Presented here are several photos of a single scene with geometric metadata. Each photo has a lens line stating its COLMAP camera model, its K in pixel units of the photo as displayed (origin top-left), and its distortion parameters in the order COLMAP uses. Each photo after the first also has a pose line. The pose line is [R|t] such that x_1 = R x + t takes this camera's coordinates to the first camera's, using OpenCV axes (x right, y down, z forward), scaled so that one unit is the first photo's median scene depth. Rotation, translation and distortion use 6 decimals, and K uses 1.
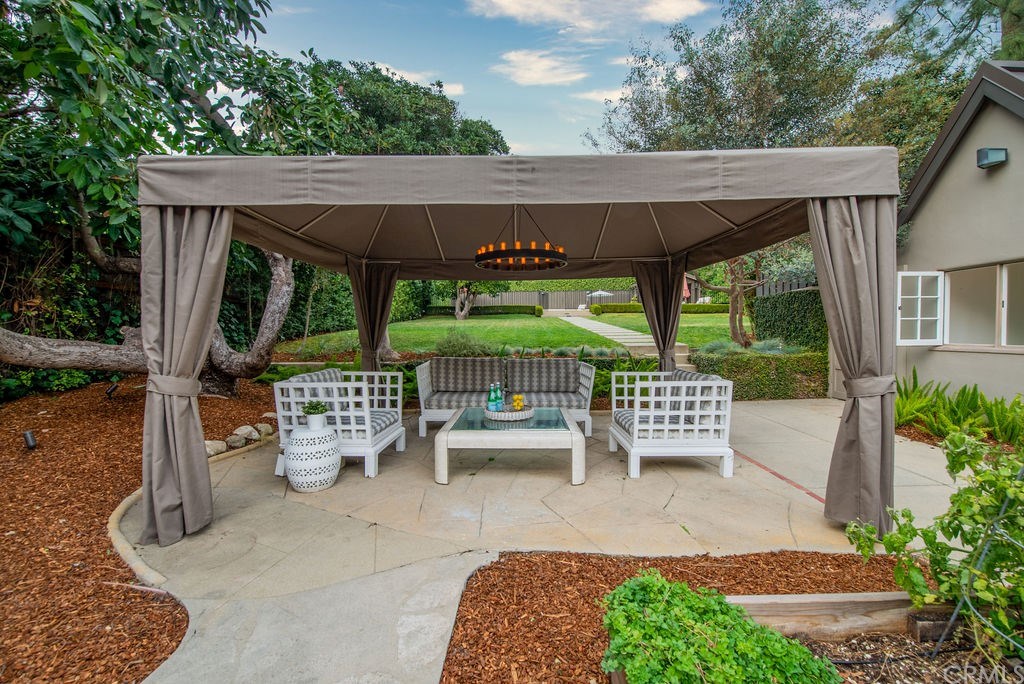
lens RADIAL K [[411.3, 0, 515.1], [0, 411.3, 348.4], [0, 0, 1]] dist [-0.014981, -0.000187]
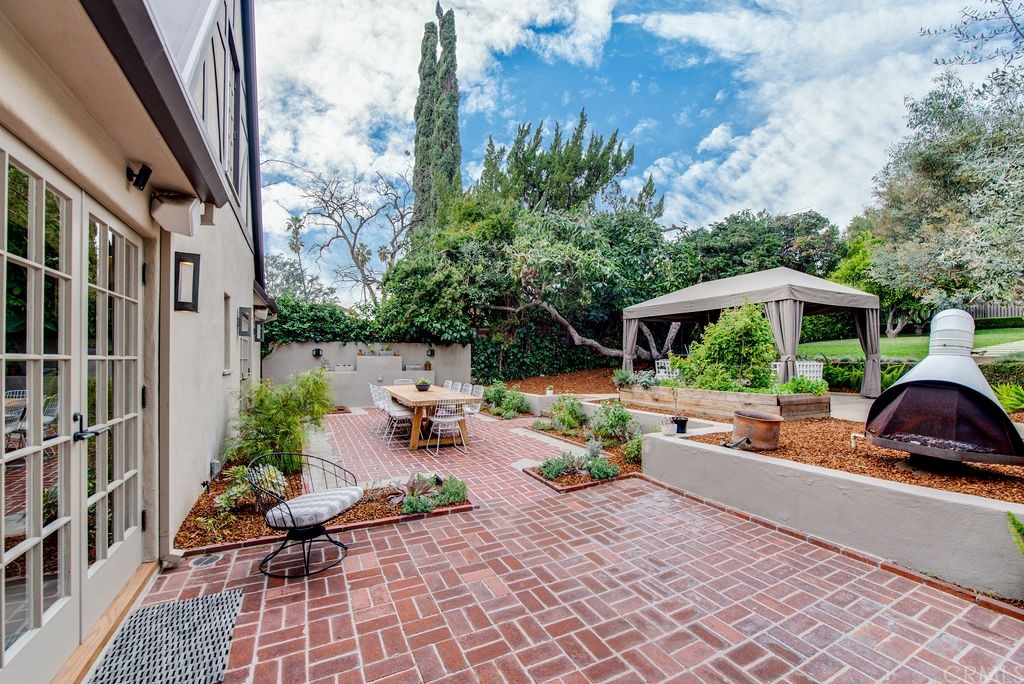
lens RADIAL K [[411.3, 0, 515.1], [0, 411.3, 348.4], [0, 0, 1]] dist [-0.014981, -0.000187]
pose [[0.460337, -0.015203, -0.887614, 2.500266], [-0.035659, 0.998730, -0.035600, 0.171080], [0.887028, 0.048040, 0.459210, -2.091642]]
